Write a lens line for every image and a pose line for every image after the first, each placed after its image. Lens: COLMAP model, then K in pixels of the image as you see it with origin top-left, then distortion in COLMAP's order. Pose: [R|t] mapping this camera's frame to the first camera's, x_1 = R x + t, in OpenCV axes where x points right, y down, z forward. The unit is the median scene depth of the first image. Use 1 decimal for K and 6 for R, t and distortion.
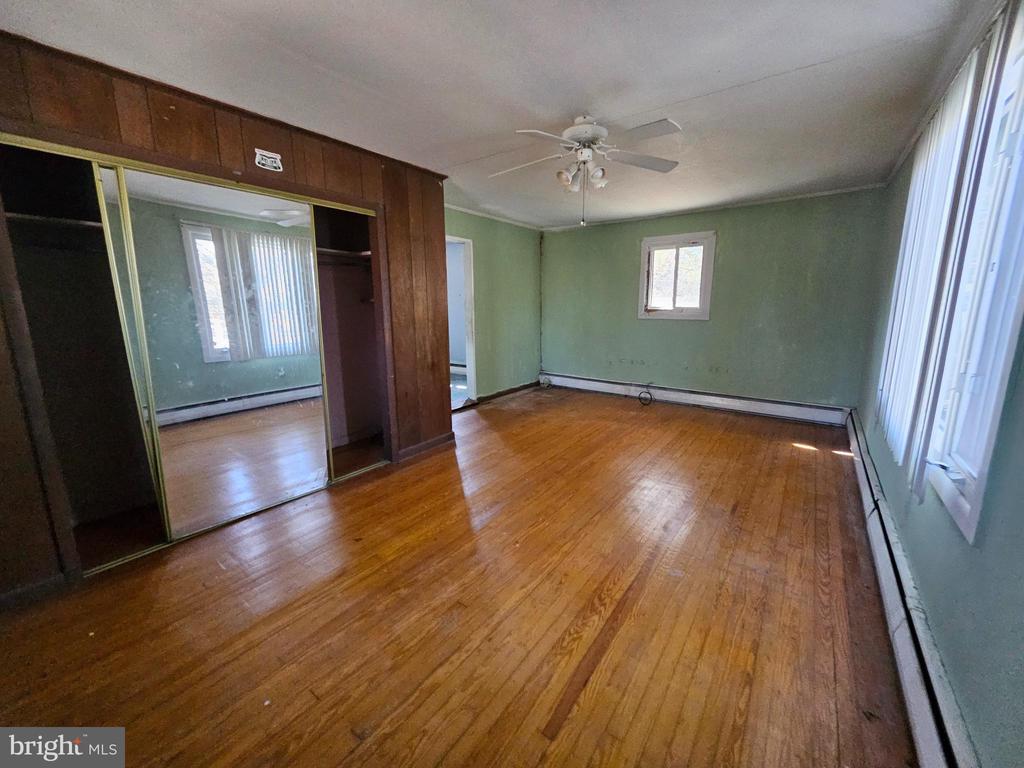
lens RADIAL K [[408.1, 0, 517.0], [0, 408.1, 385.8], [0, 0, 1]] dist [0.003450, -0.002931]
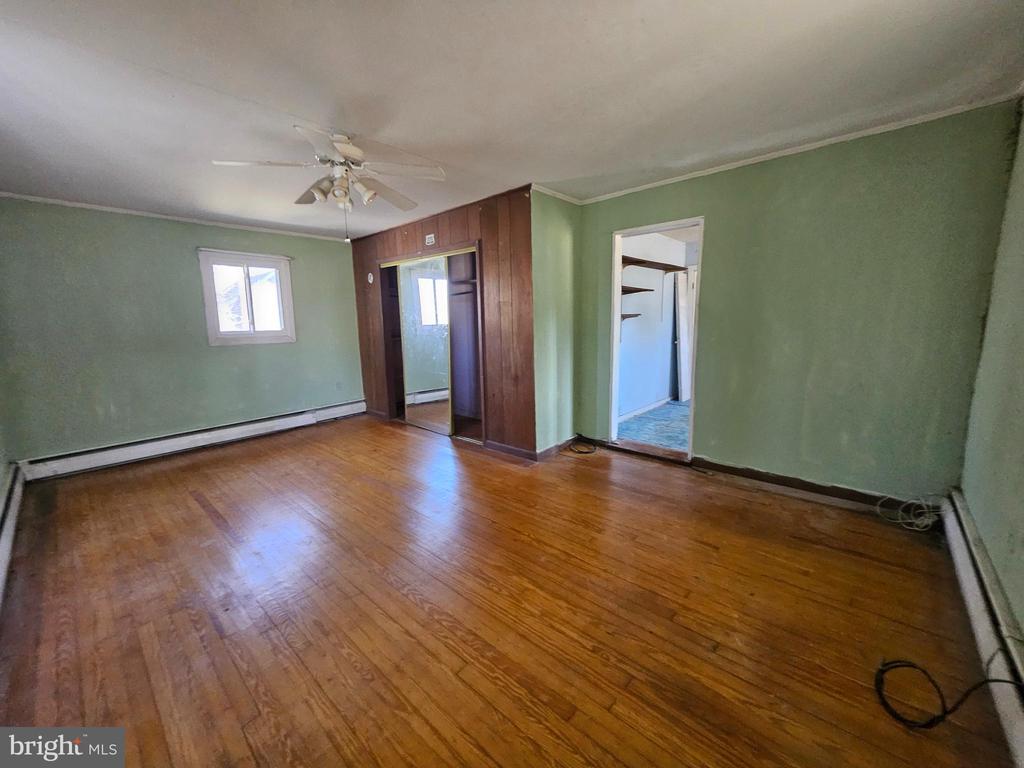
lens RADIAL K [[408.1, 0, 517.3], [0, 408.1, 379.7], [0, 0, 1]] dist [0.003450, -0.002931]
pose [[-0.110211, 0.158137, -0.981247, 0.835227], [-0.175029, 0.968745, 0.175780, -0.233857], [0.978375, 0.191120, -0.079088, 1.132265]]
